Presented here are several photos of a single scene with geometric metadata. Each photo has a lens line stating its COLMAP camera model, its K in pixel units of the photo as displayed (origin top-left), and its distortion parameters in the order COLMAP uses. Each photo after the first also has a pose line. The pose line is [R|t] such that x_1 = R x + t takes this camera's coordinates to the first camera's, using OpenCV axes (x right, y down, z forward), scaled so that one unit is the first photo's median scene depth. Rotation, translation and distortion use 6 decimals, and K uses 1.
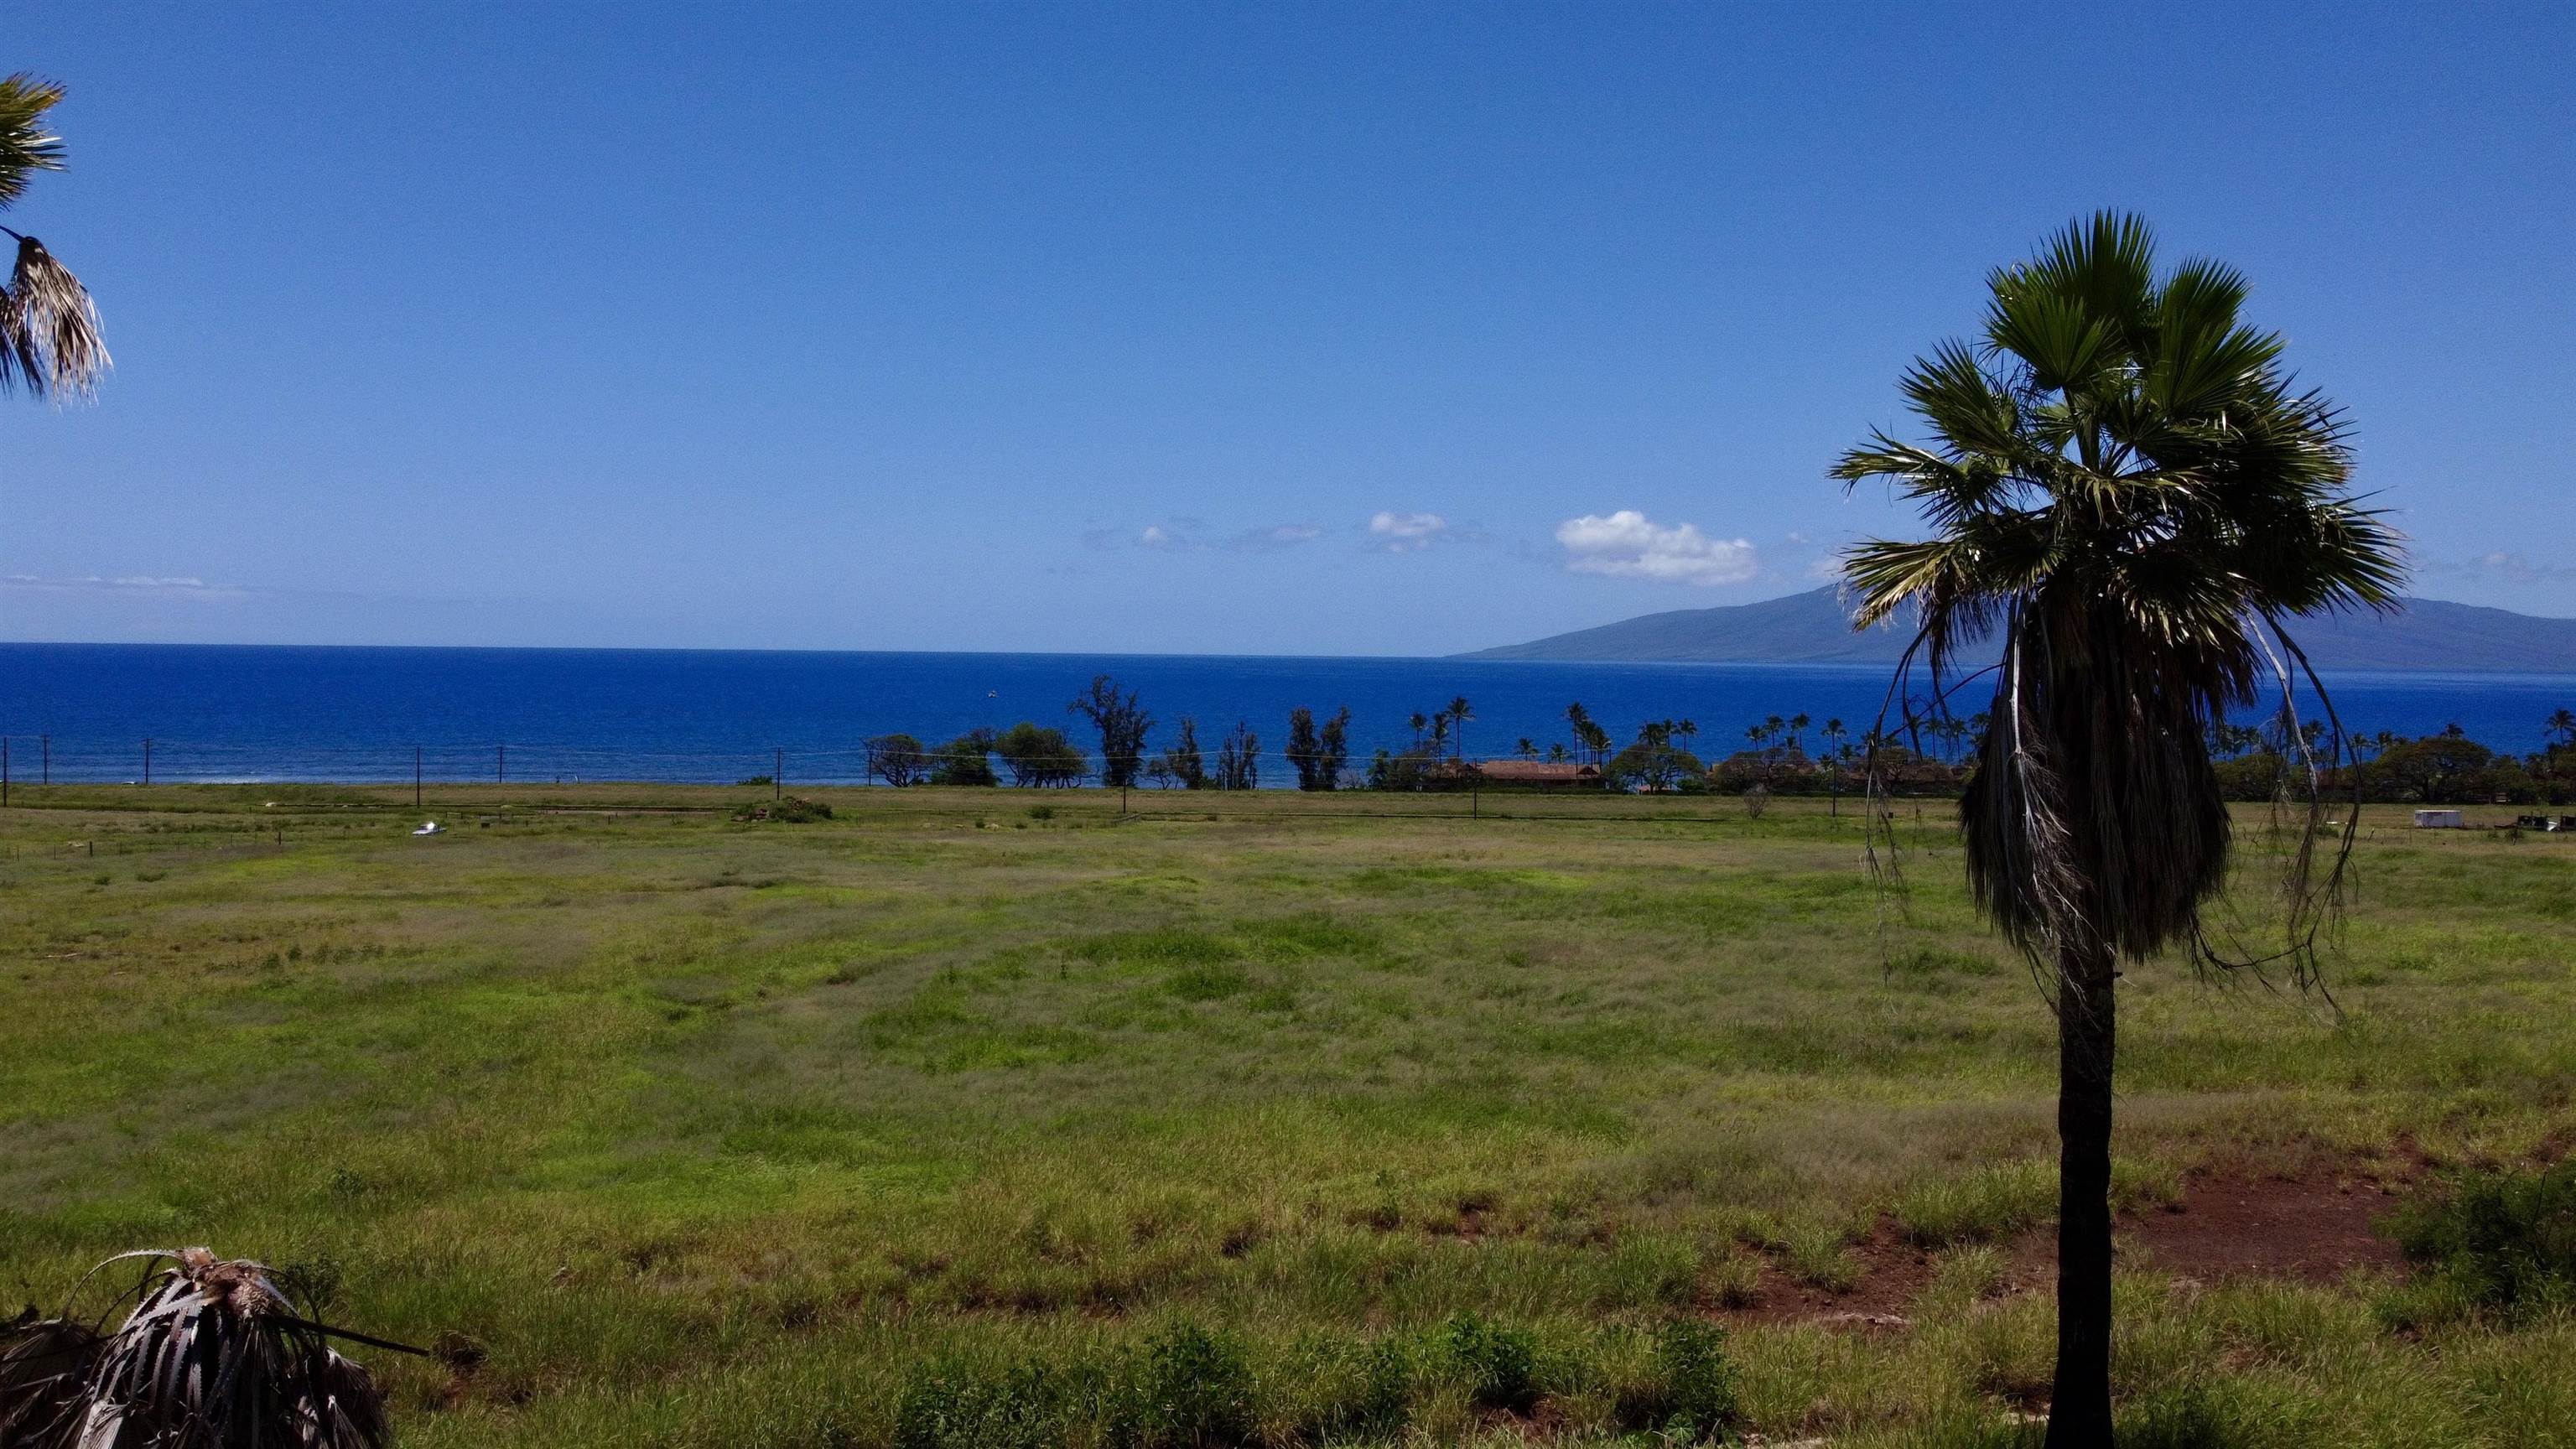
lens RADIAL K [[1944.3, 0, 1283.0], [0, 1944.3, 725.3], [0, 0, 1]] dist [0.001857, -0.011050]
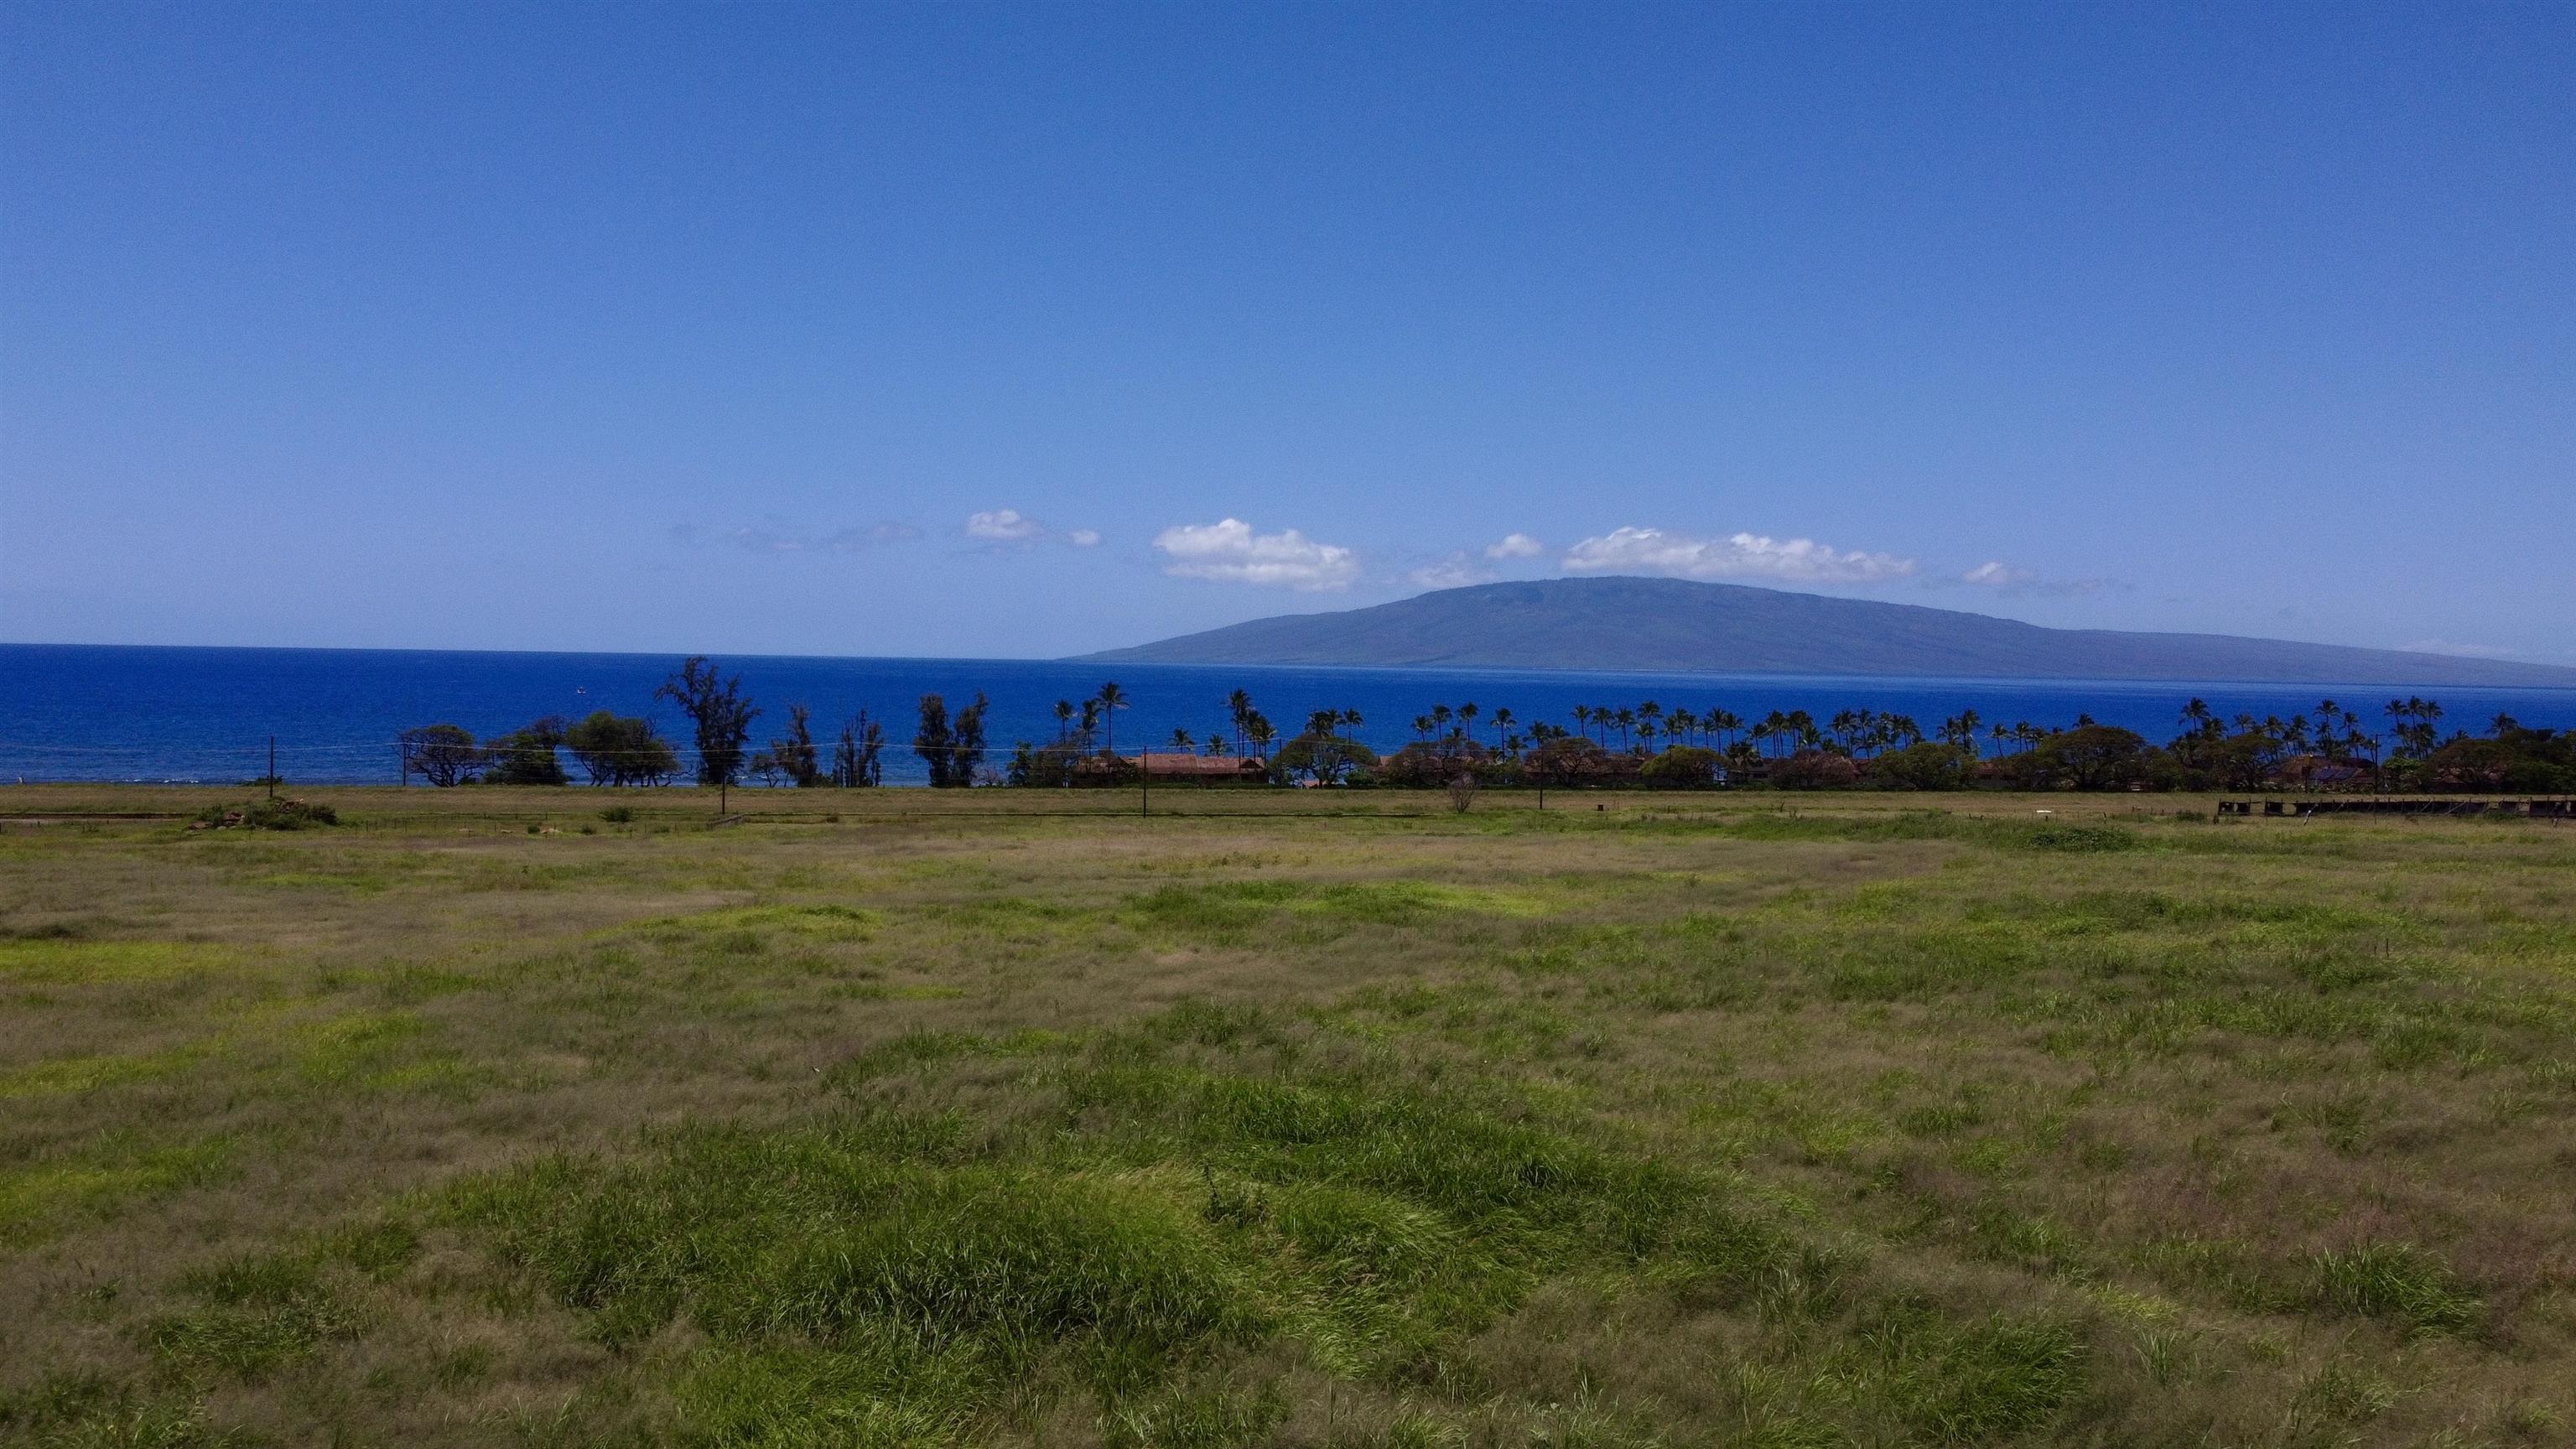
lens RADIAL K [[1942.5, 0, 1281.3], [0, 1942.5, 727.7], [0, 0, 1]] dist [0.007065, -0.016490]
pose [[0.980379, -0.001677, 0.197114, -0.009078], [0.001723, 0.999999, -0.000058, 0.006770], [-0.197113, 0.000397, 0.980381, 0.109433]]
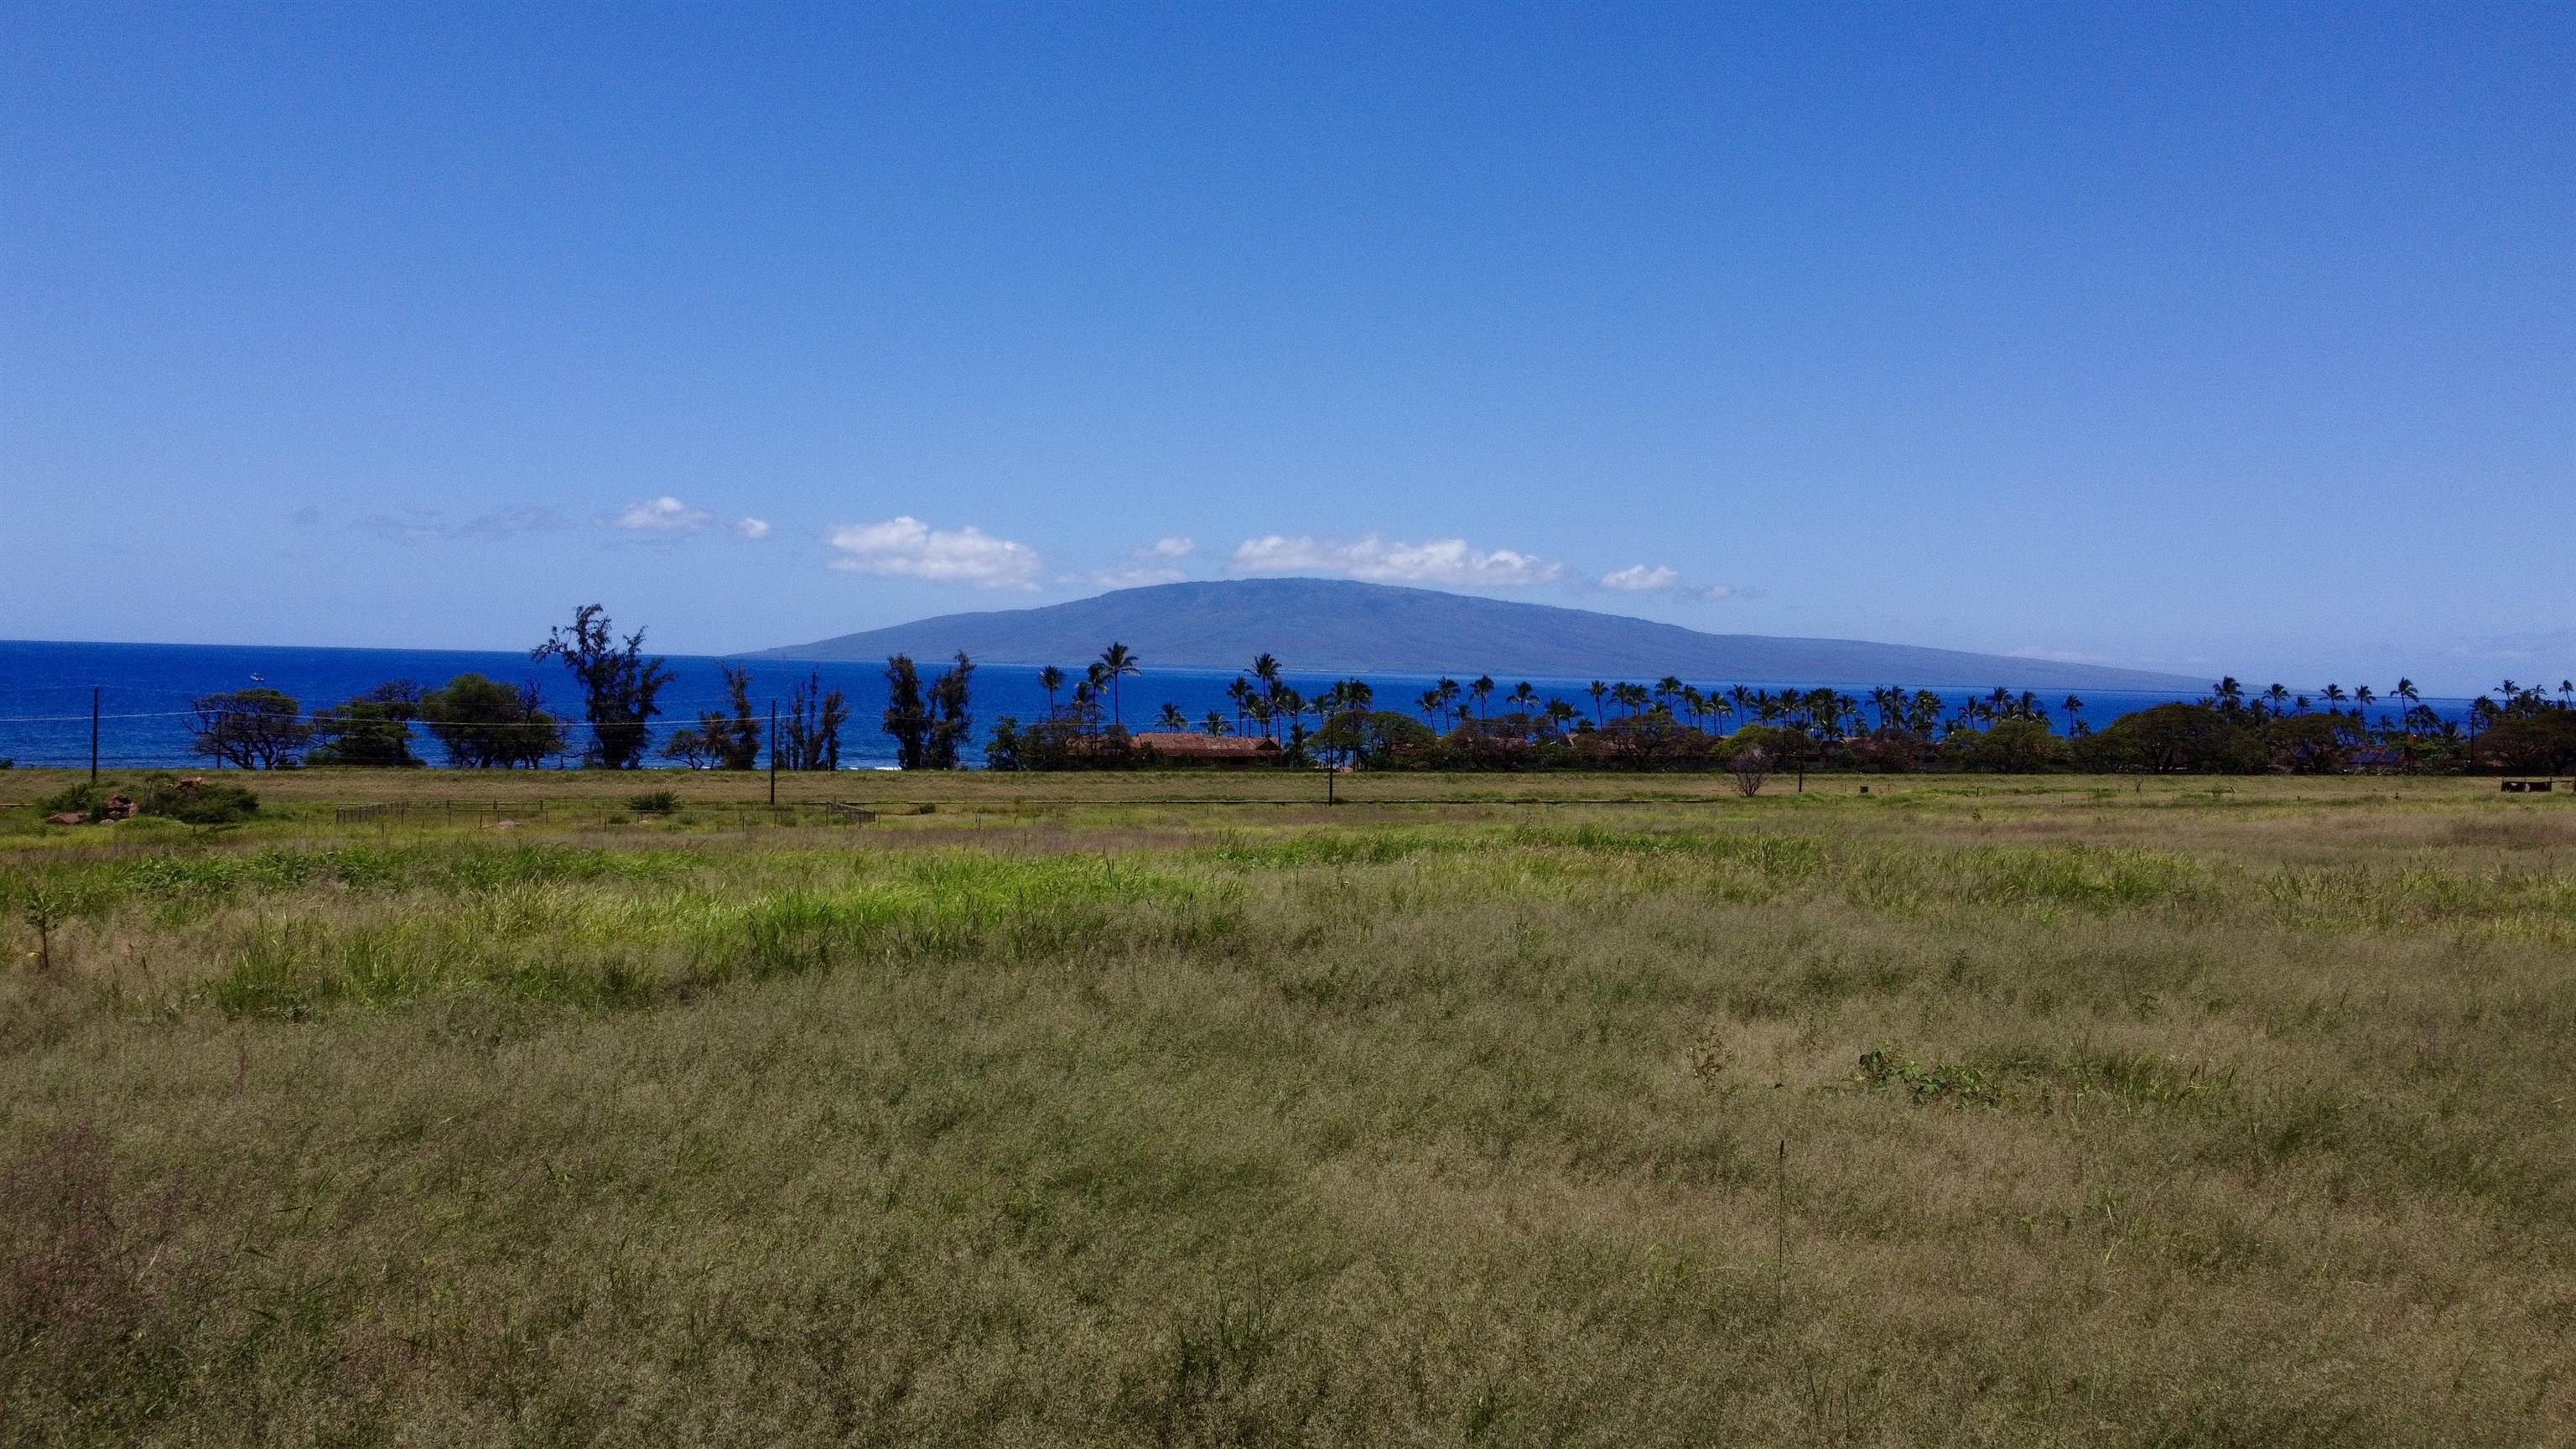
lens RADIAL K [[1944.9, 0, 1271.2], [0, 1944.9, 719.0], [0, 0, 1]] dist [0.002804, -0.000737]
pose [[0.935926, 0.001822, 0.352192, -0.114621], [-0.000317, 0.999991, -0.004331, 0.017382], [-0.352197, 0.003942, 0.935918, 0.308497]]
